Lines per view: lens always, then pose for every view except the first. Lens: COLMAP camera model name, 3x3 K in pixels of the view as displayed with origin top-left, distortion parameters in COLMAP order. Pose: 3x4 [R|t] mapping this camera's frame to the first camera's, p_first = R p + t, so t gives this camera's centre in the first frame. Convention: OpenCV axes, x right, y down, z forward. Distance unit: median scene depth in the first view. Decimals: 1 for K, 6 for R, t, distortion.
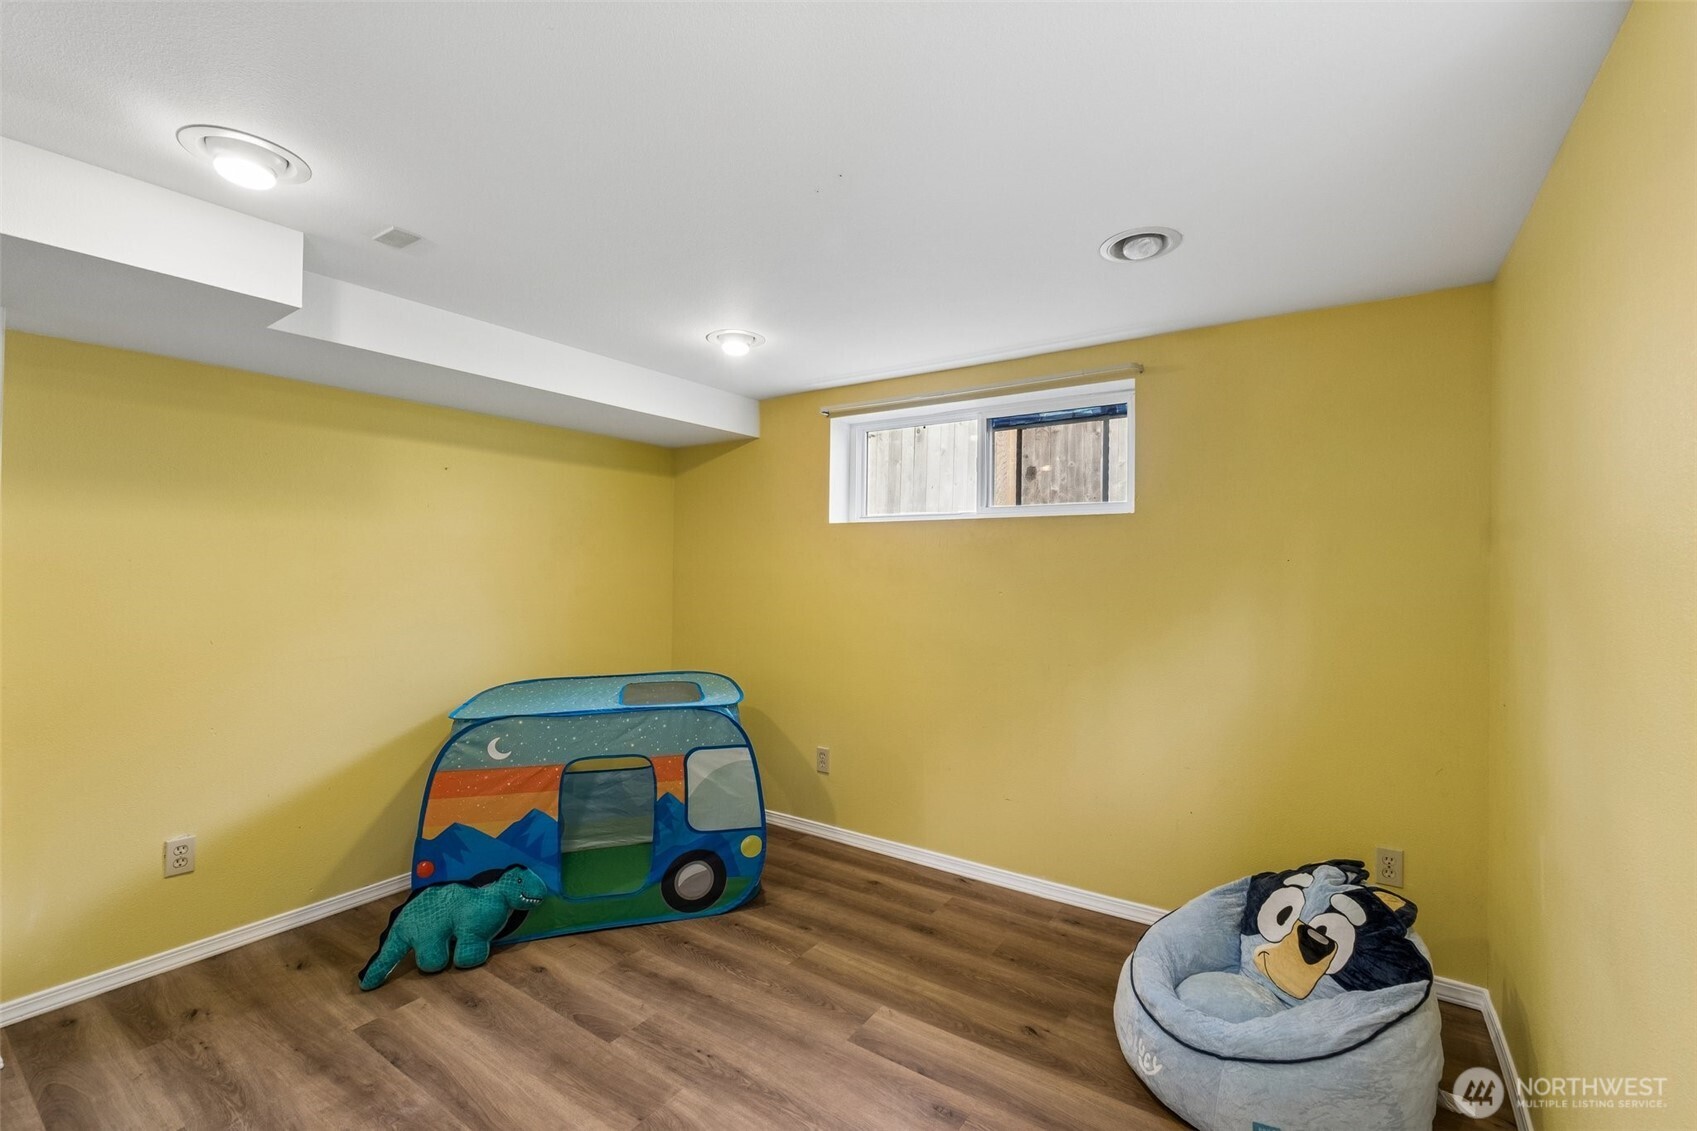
lens RADIAL K [[709.1, 0, 867.4], [0, 709.1, 564.6], [0, 0, 1]] dist [-0.008586, -0.000317]
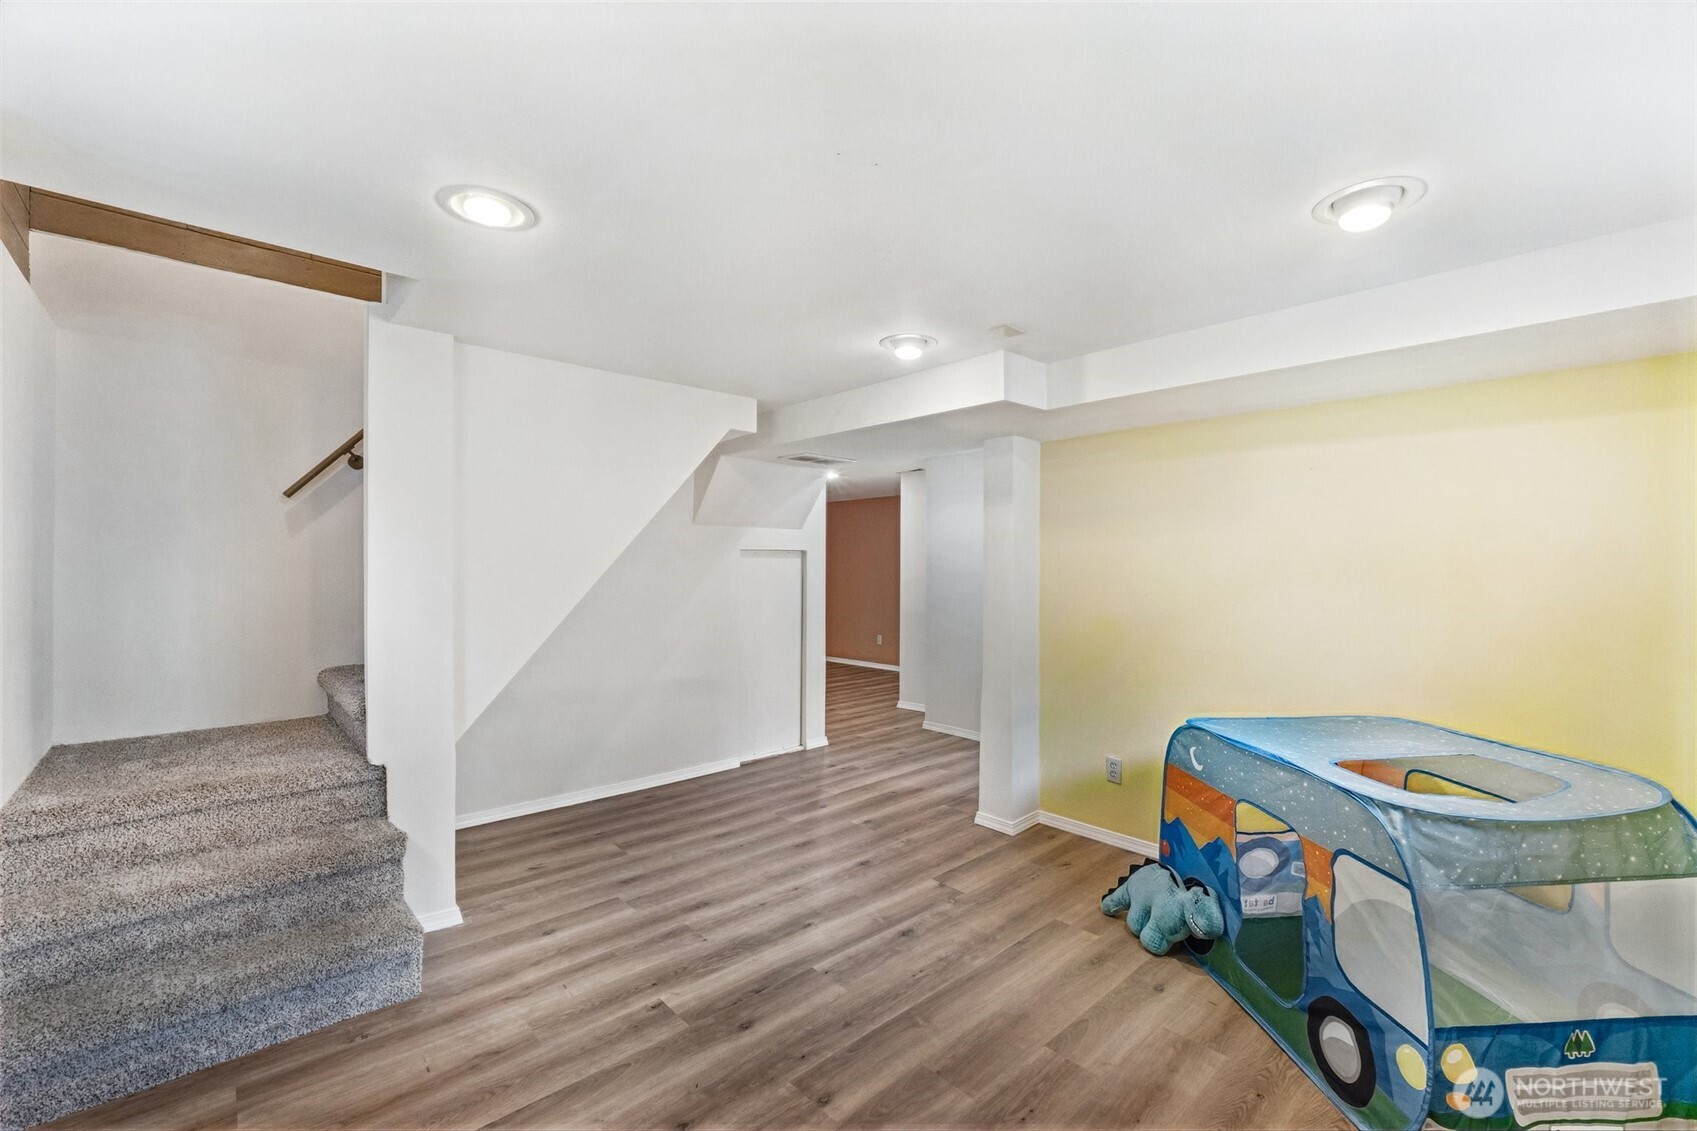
lens RADIAL K [[709.1, 0, 867.4], [0, 709.1, 564.6], [0, 0, 1]] dist [-0.008586, -0.000317]
pose [[-0.218679, -0.005881, -0.975779, 0.513931], [-0.001102, 0.999983, -0.005780, -0.001939], [0.975796, -0.000189, -0.218681, 0.738090]]
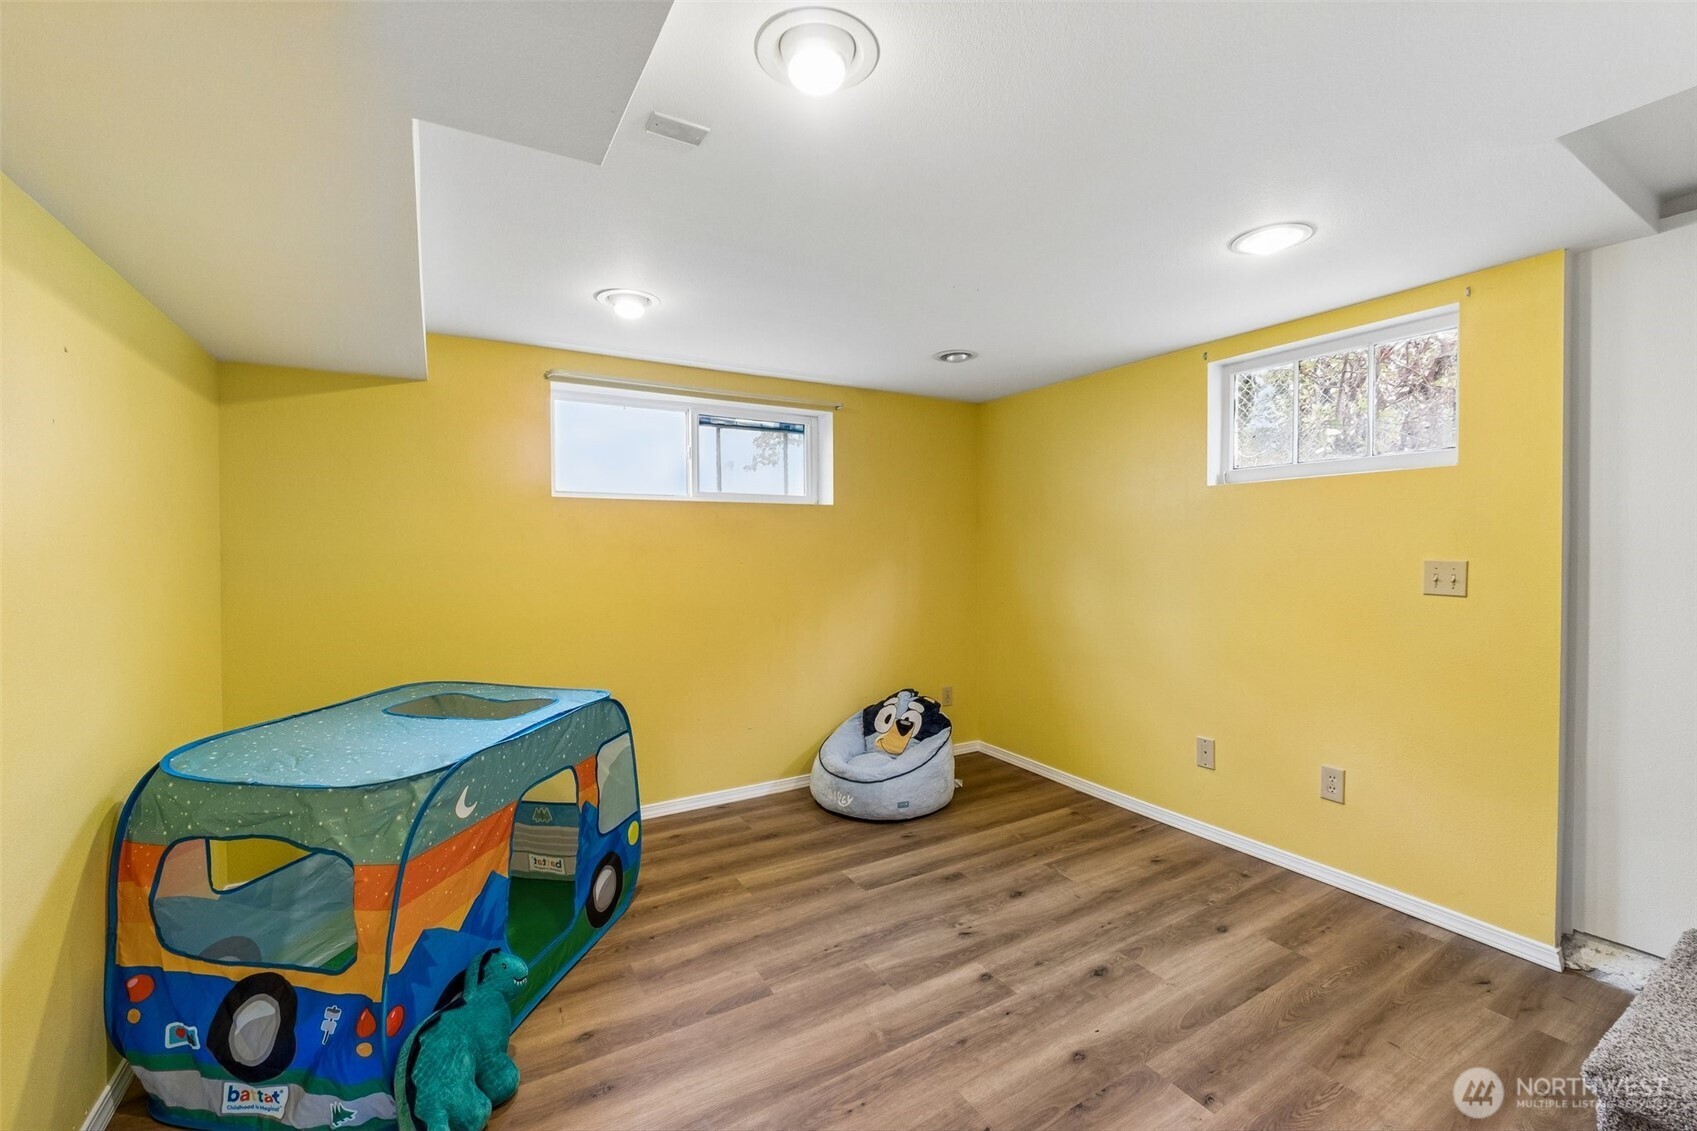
lens RADIAL K [[706.0, 0, 858.9], [0, 706.0, 559.8], [0, 0, 1]] dist [-0.009020, -0.000247]
pose [[0.427762, -0.025451, 0.903533, -0.944205], [0.003159, 0.999639, 0.026663, 0.001187], [-0.903886, -0.008551, 0.427688, 0.333465]]
